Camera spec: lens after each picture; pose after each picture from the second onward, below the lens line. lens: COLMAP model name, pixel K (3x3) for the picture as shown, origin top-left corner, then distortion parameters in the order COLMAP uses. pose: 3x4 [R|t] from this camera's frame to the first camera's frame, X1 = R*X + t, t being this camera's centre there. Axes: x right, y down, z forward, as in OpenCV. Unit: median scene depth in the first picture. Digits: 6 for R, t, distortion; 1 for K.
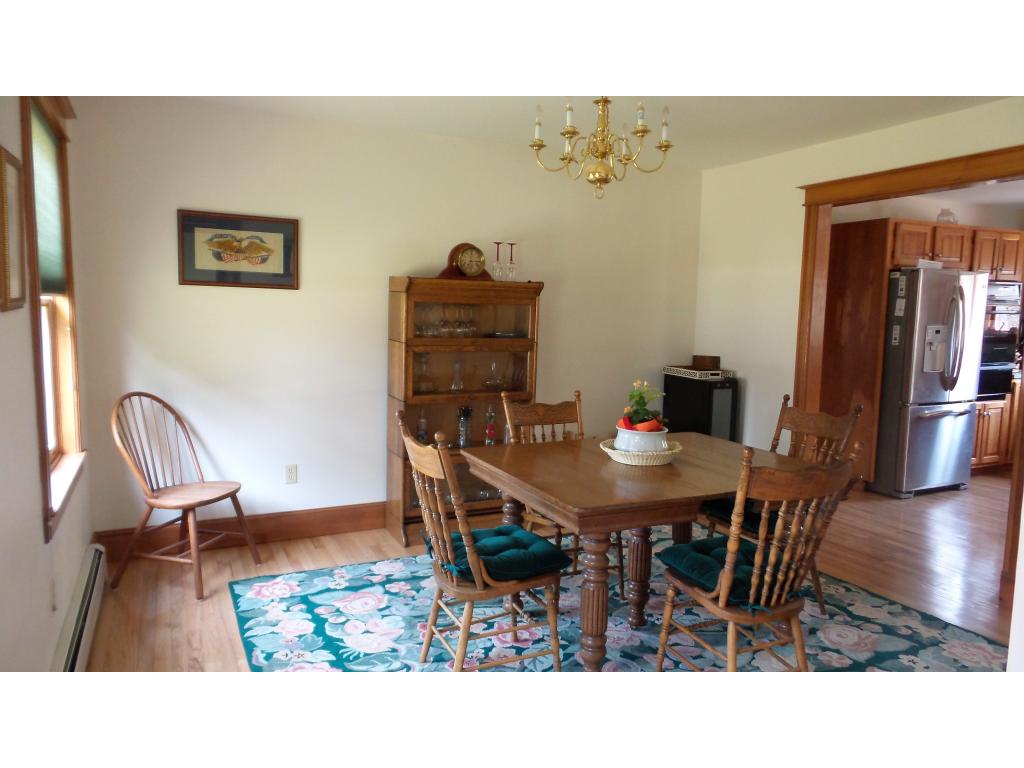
lens RADIAL K [[718.8, 0, 512.2], [0, 718.8, 383.9], [0, 0, 1]] dist [0.011473, -0.001251]
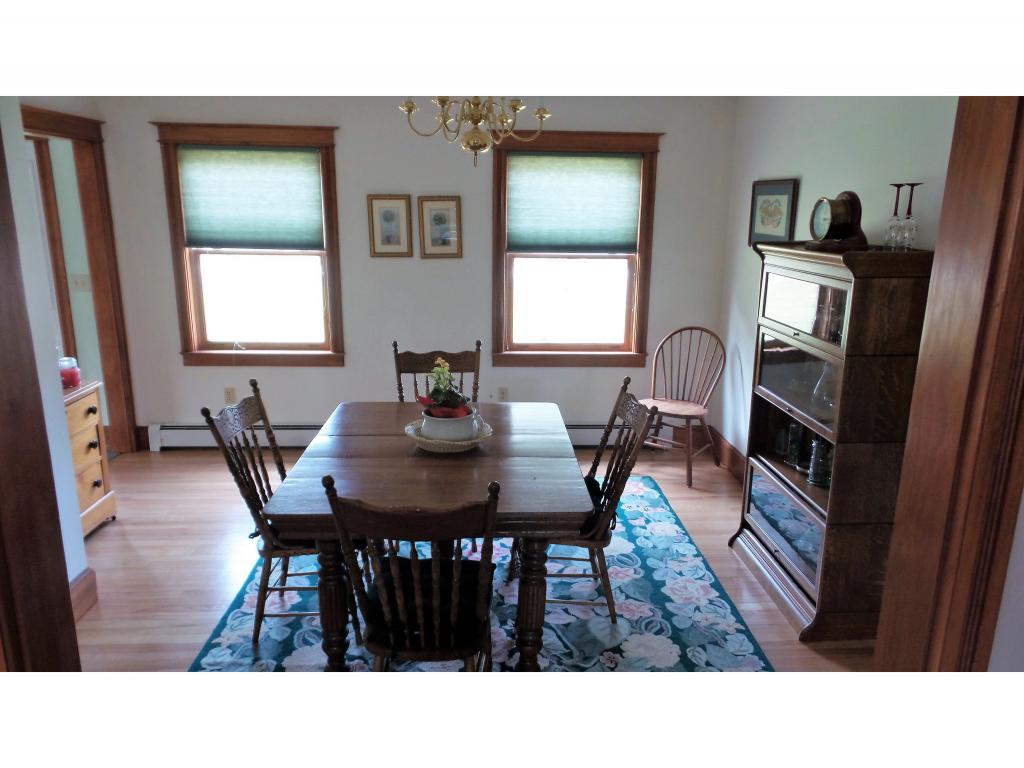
lens RADIAL K [[718.8, 0, 512.8], [0, 718.8, 383.6], [0, 0, 1]] dist [0.011473, -0.001251]
pose [[-0.390797, 0.192646, -0.900092, 0.783614], [-0.116719, 0.959589, 0.256056, -0.178386], [0.913047, 0.205124, -0.352519, 1.105119]]
